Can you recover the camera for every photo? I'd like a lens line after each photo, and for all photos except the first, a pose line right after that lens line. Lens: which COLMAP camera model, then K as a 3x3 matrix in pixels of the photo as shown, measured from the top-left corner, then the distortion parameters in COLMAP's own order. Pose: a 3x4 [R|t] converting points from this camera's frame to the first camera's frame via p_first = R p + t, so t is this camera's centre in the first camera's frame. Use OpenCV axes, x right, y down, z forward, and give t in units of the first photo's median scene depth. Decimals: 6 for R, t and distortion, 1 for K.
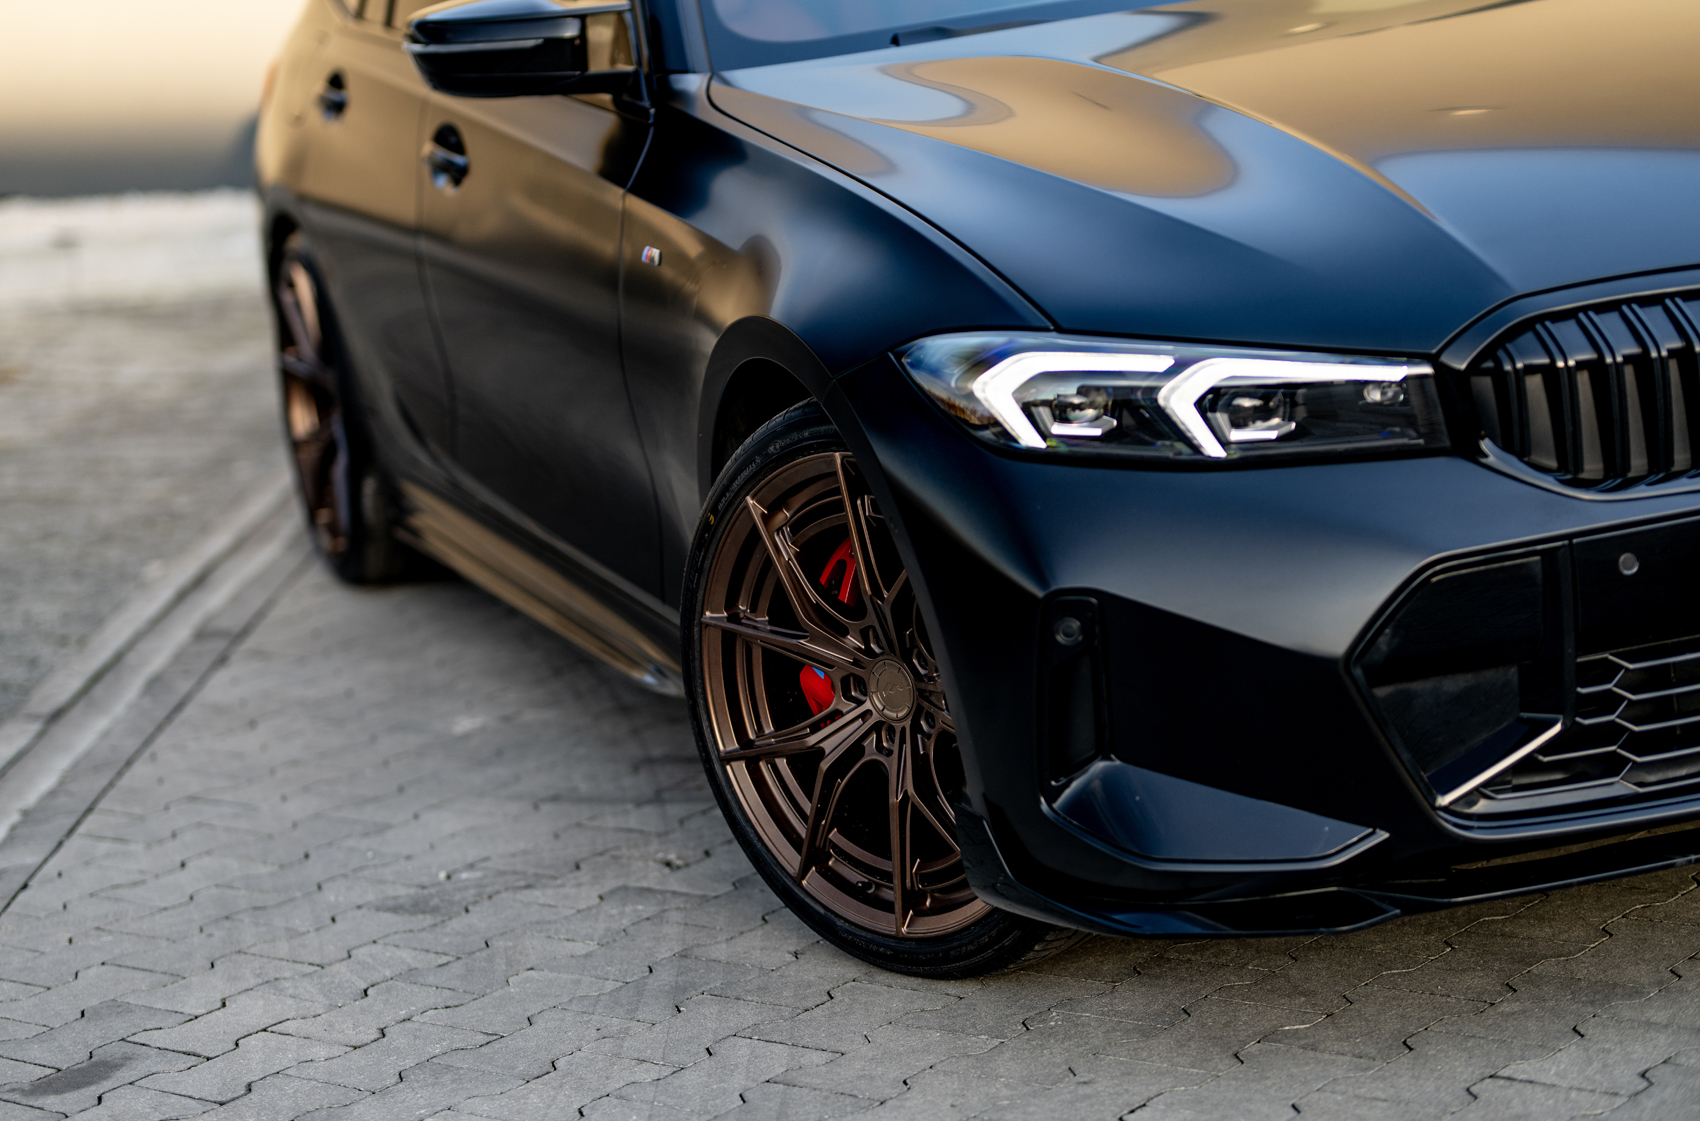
lens RADIAL K [[3908.9, 0, 850.0], [0, 3908.9, 560.5], [0, 0, 1]] dist [-0.023478, -0.262430]
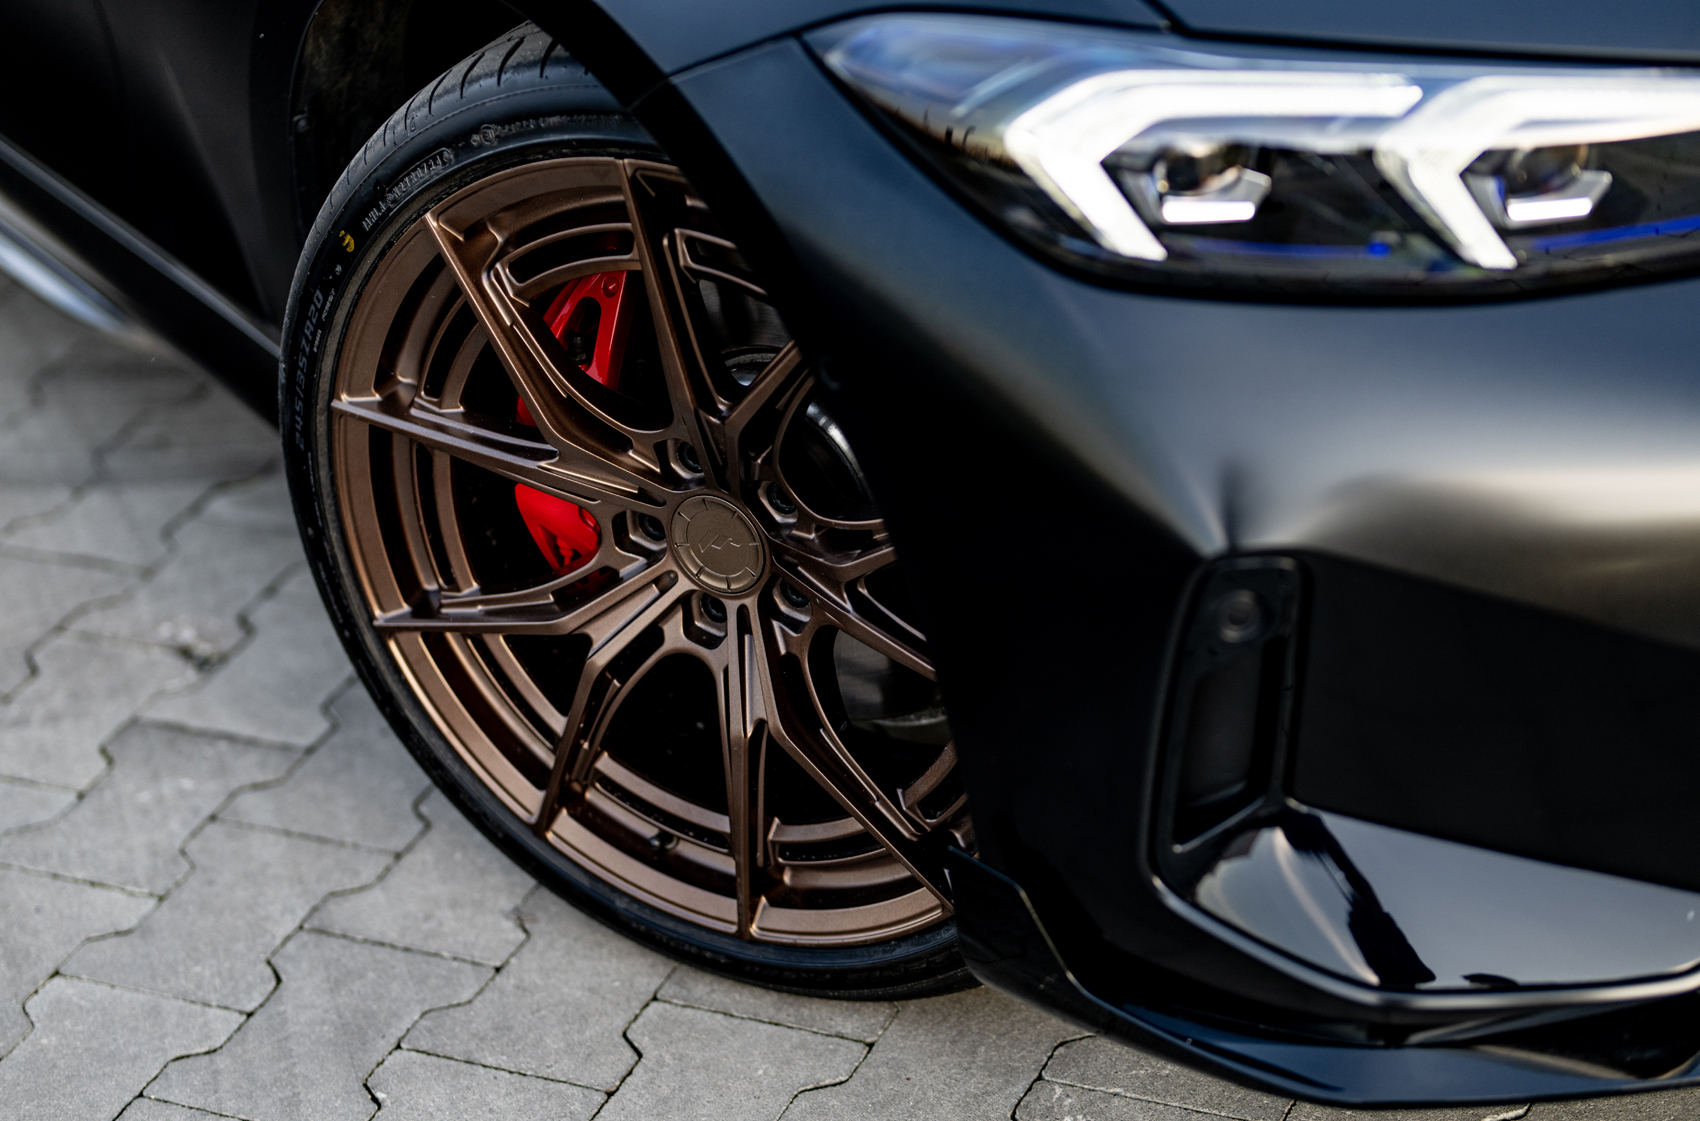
lens RADIAL K [[3908.9, 0, 850.0], [0, 3908.9, 560.5], [0, 0, 1]] dist [-0.023478, -0.262430]
pose [[0.961197, -0.111499, 0.252325, -0.112942], [0.032247, 0.953821, 0.298638, -0.131865], [-0.273971, -0.278914, 0.920406, 0.465107]]
